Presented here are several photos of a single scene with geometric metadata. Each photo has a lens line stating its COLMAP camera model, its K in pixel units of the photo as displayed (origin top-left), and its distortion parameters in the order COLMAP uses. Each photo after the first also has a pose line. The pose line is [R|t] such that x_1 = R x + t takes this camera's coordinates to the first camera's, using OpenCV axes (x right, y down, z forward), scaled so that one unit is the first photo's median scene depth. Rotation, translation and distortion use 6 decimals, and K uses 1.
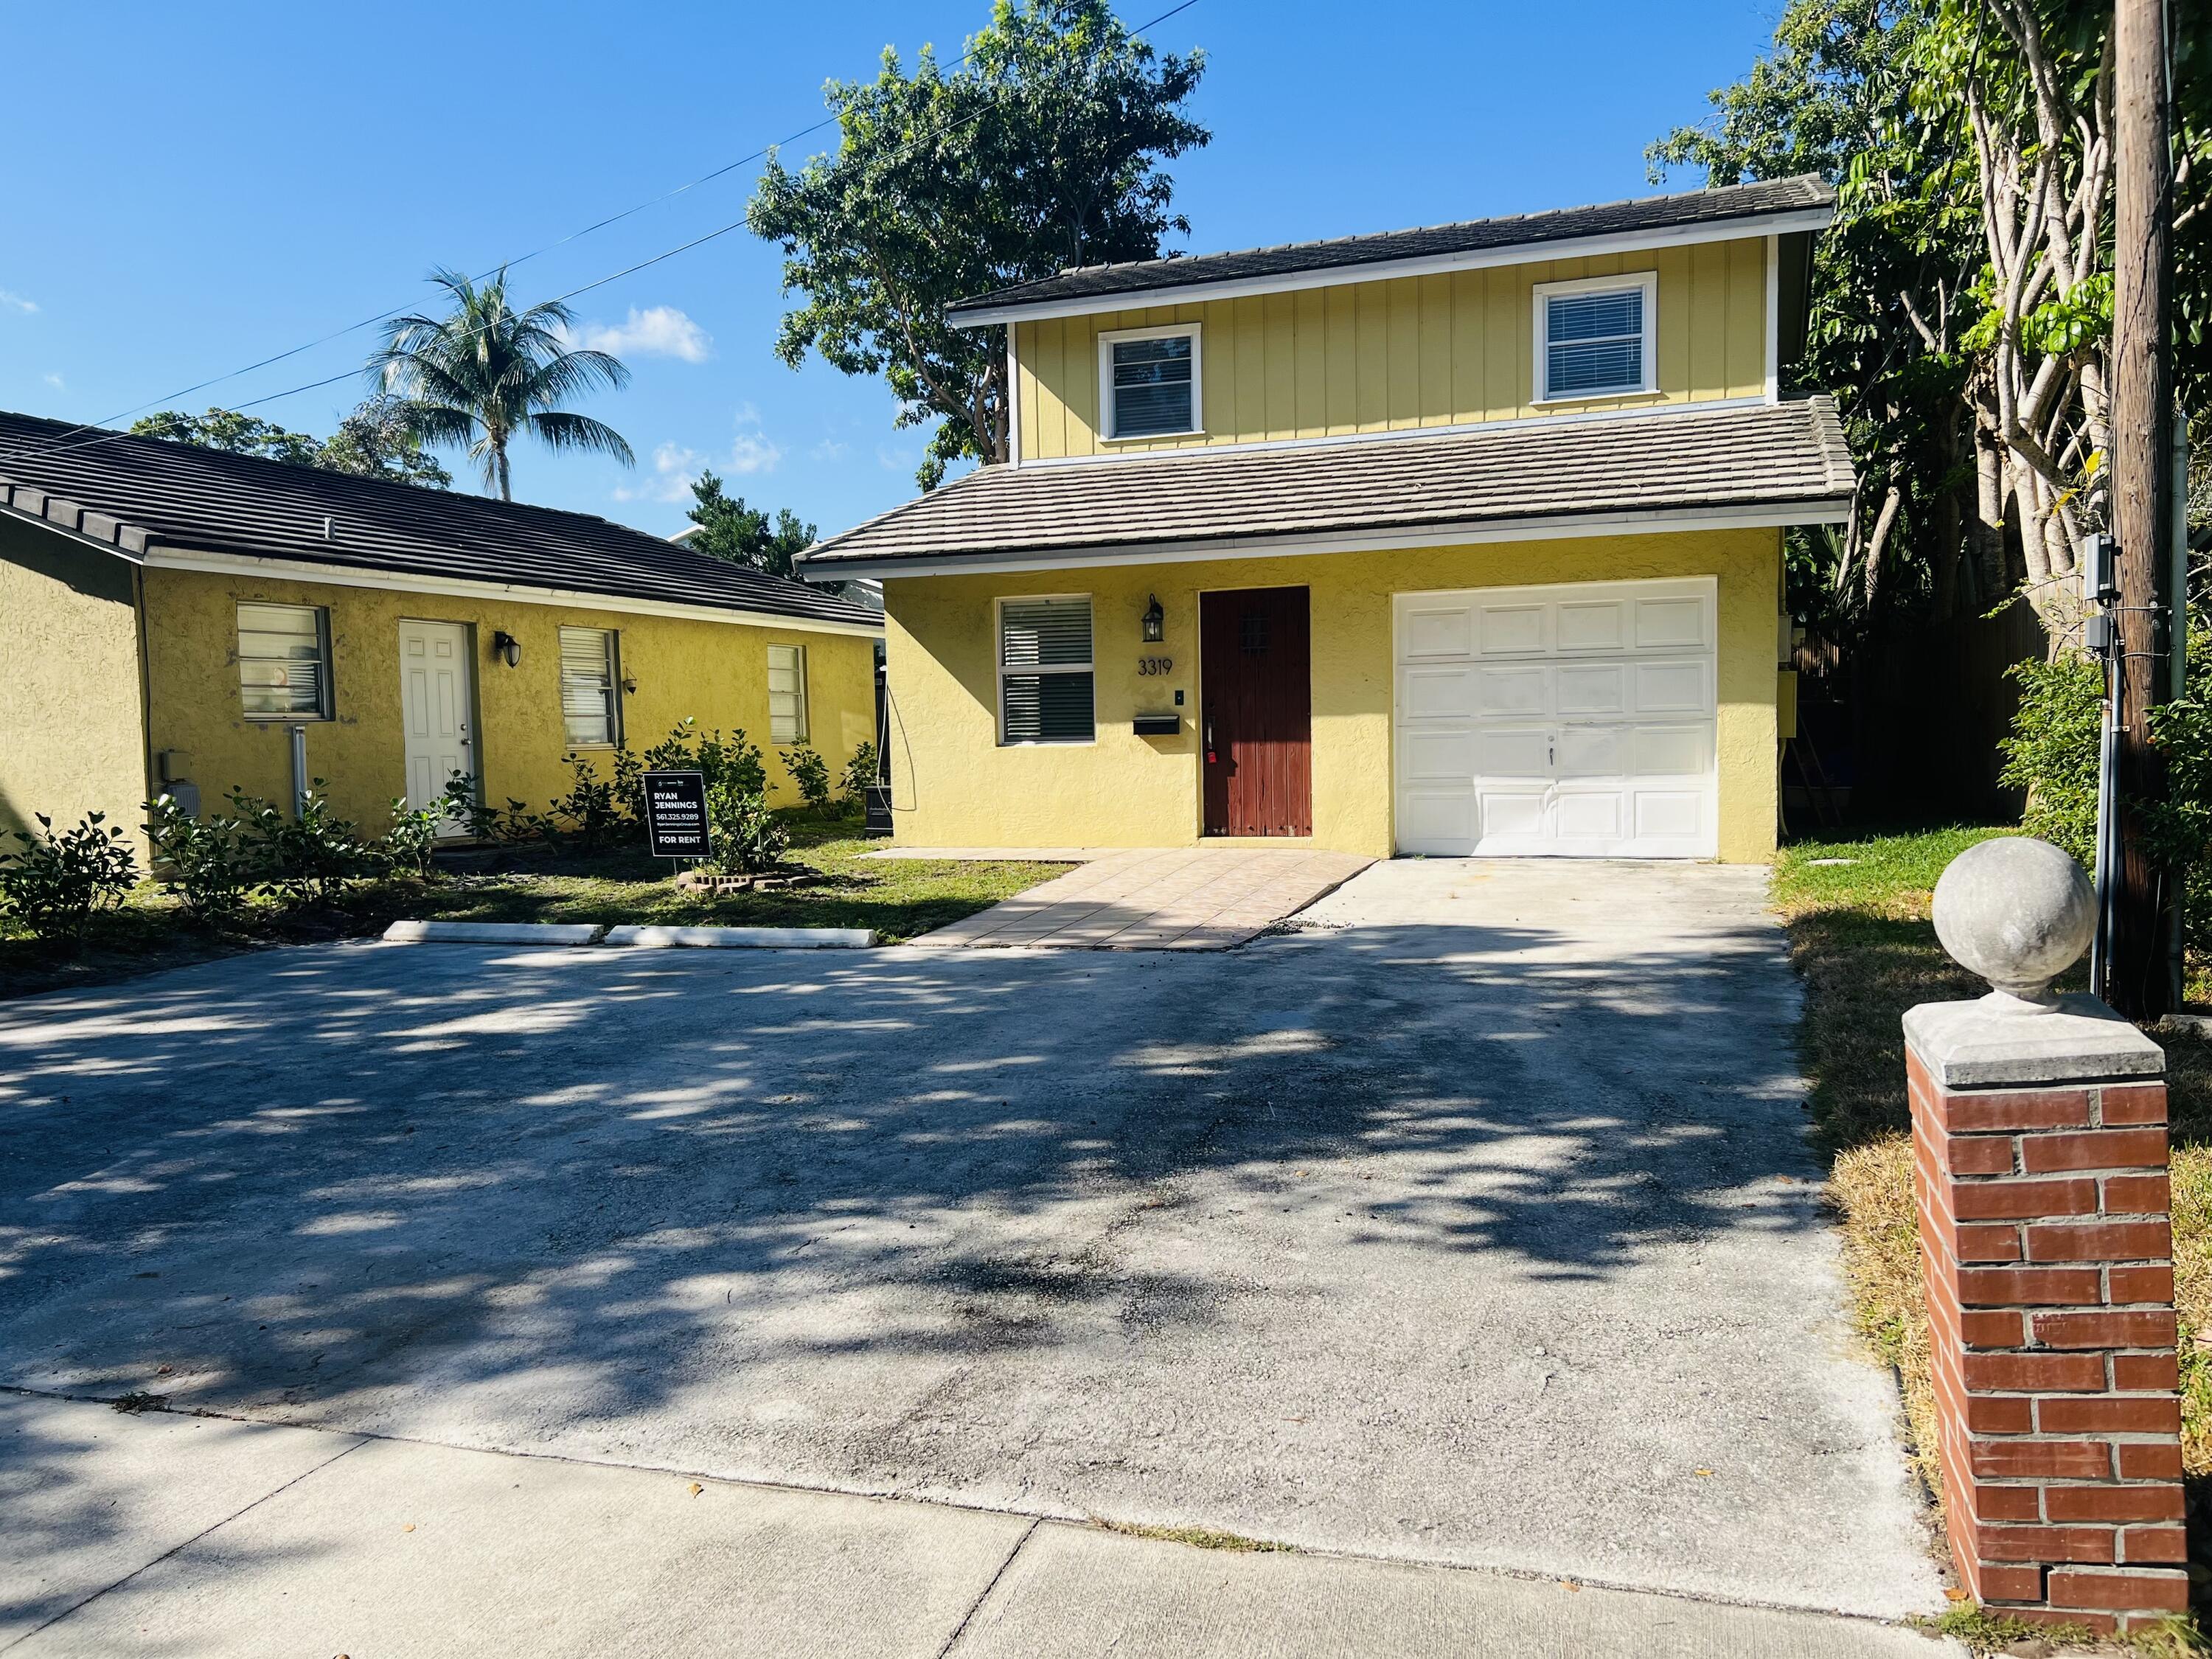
lens RADIAL K [[1658.0, 0, 1124.6], [0, 1658.0, 843.3], [0, 0, 1]] dist [0.058509, -0.069660]
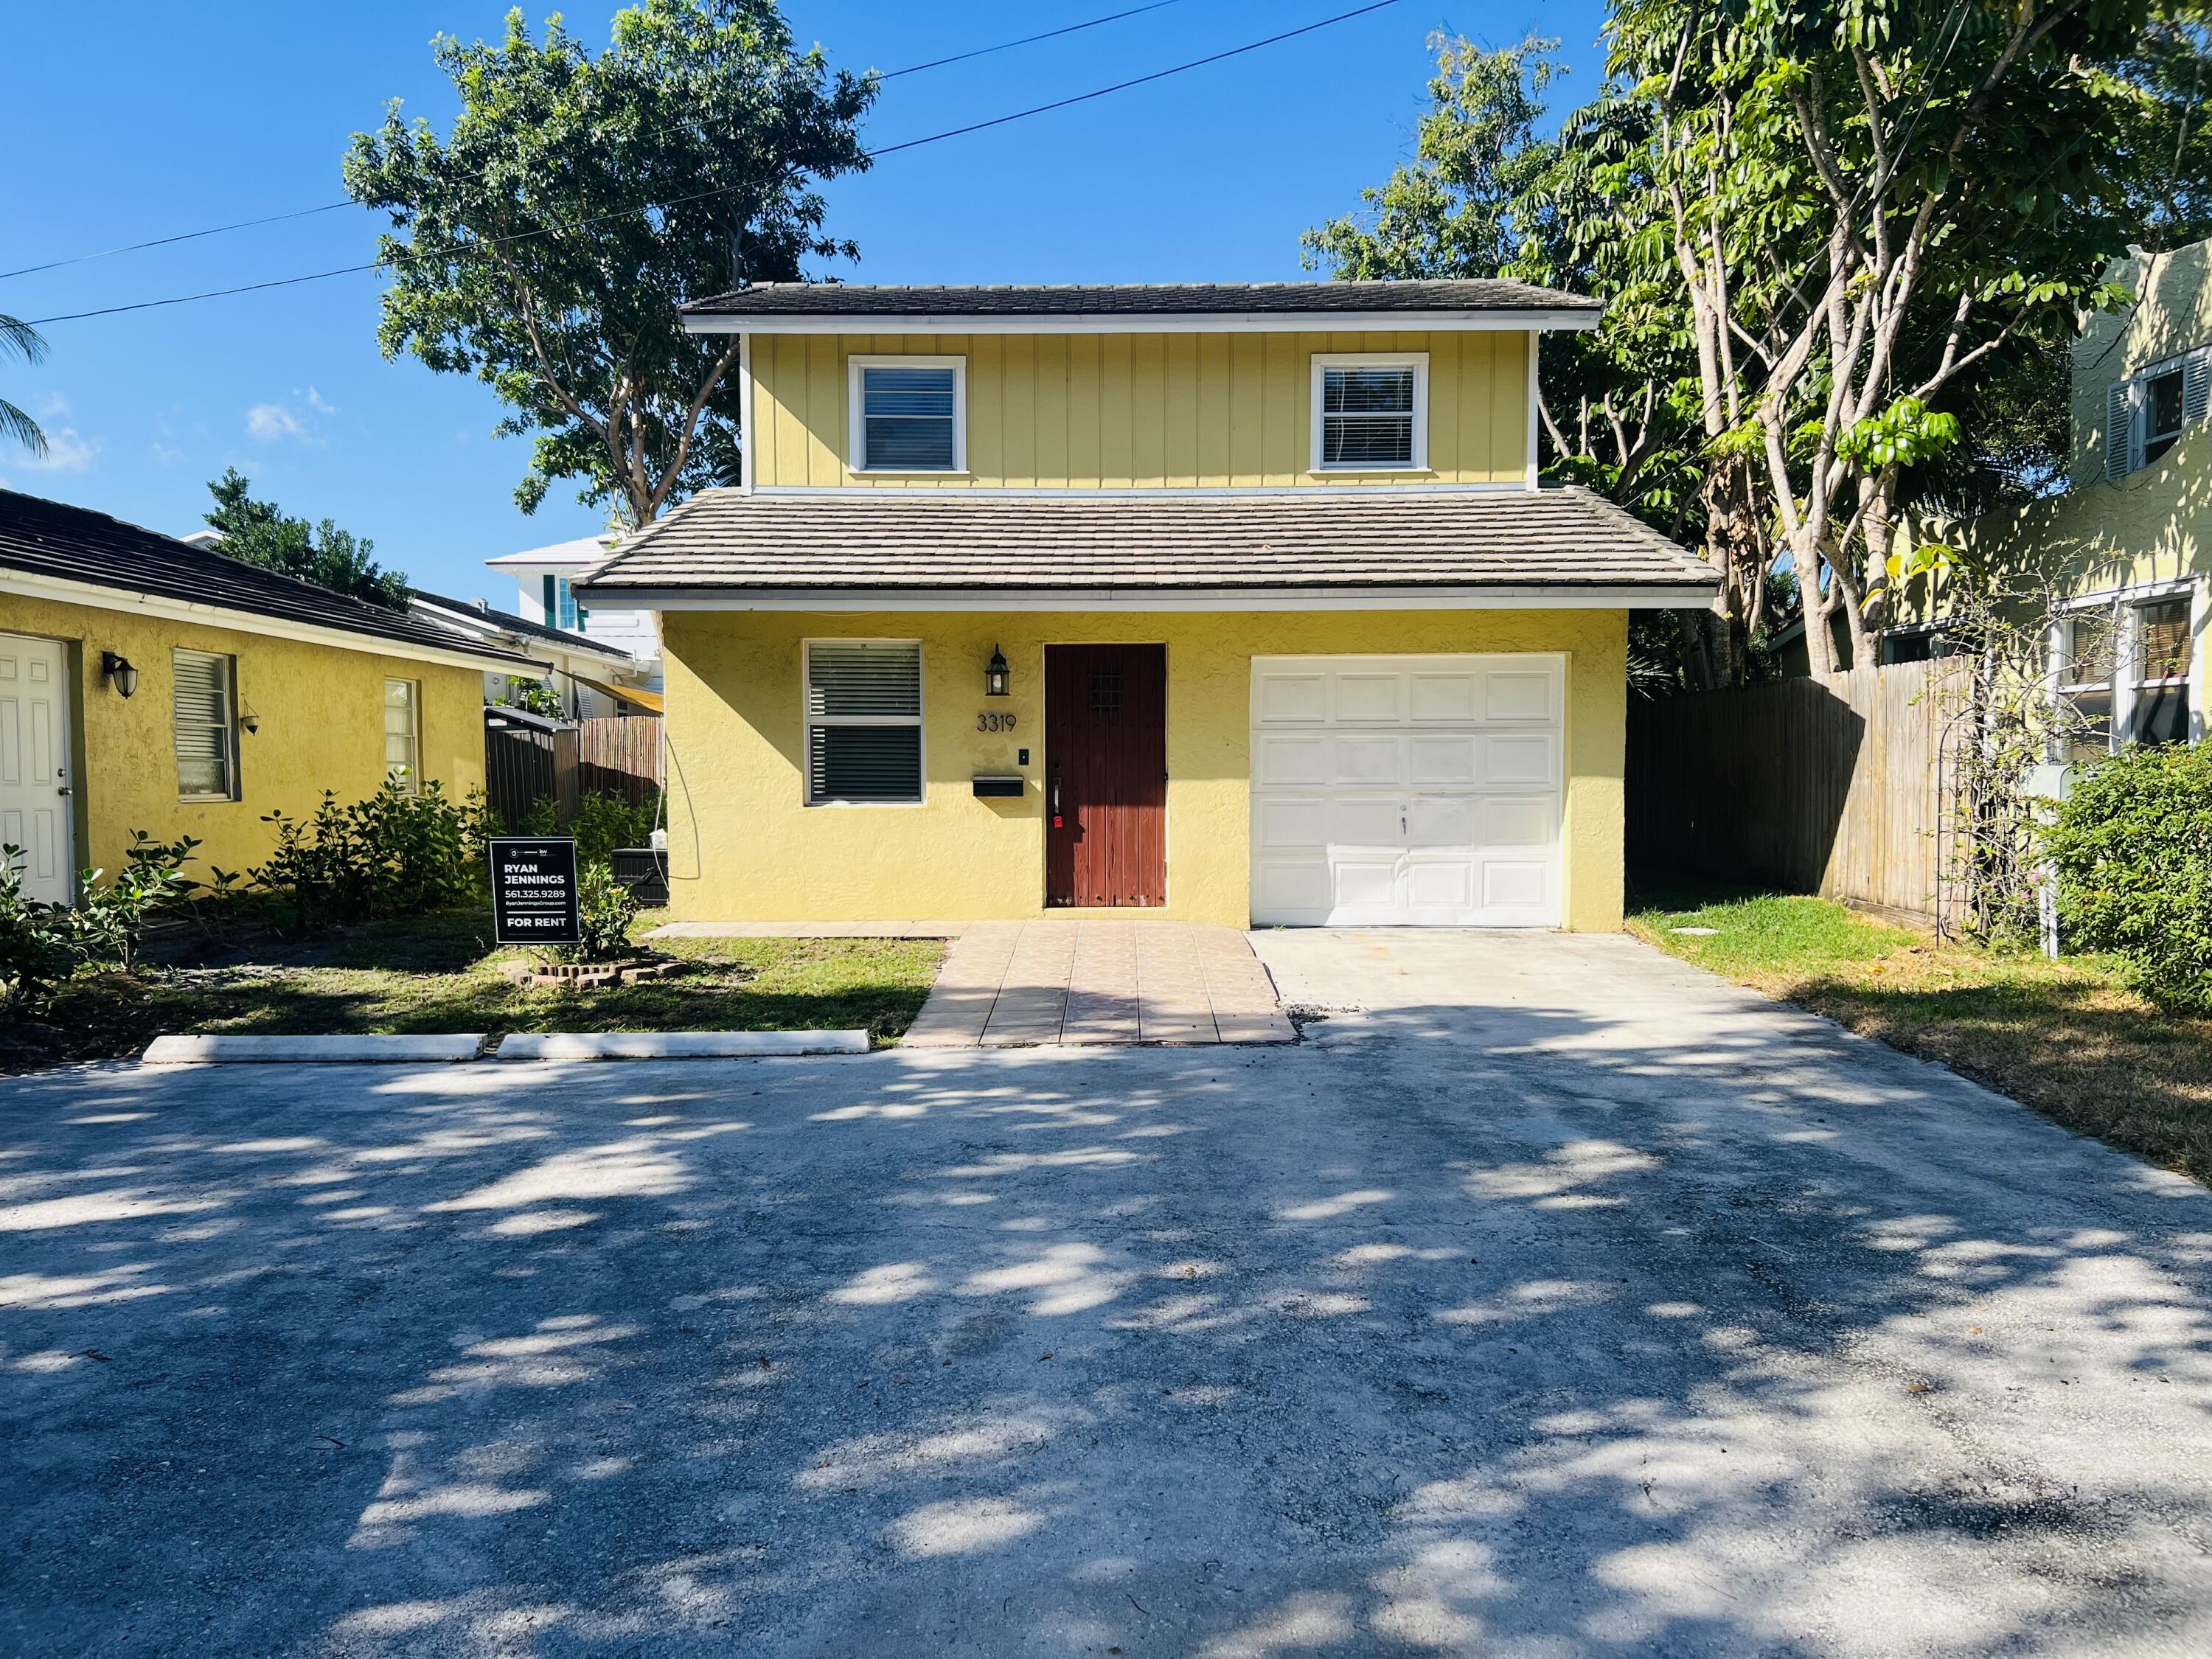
lens RADIAL K [[1658.0, 0, 1115.7], [0, 1658.0, 850.9], [0, 0, 1]] dist [0.058509, -0.069660]
pose [[0.942205, 0.002992, 0.335022, -0.202205], [0.005725, 0.999670, -0.025030, -0.011023], [-0.334987, 0.025502, 0.941878, 0.102498]]
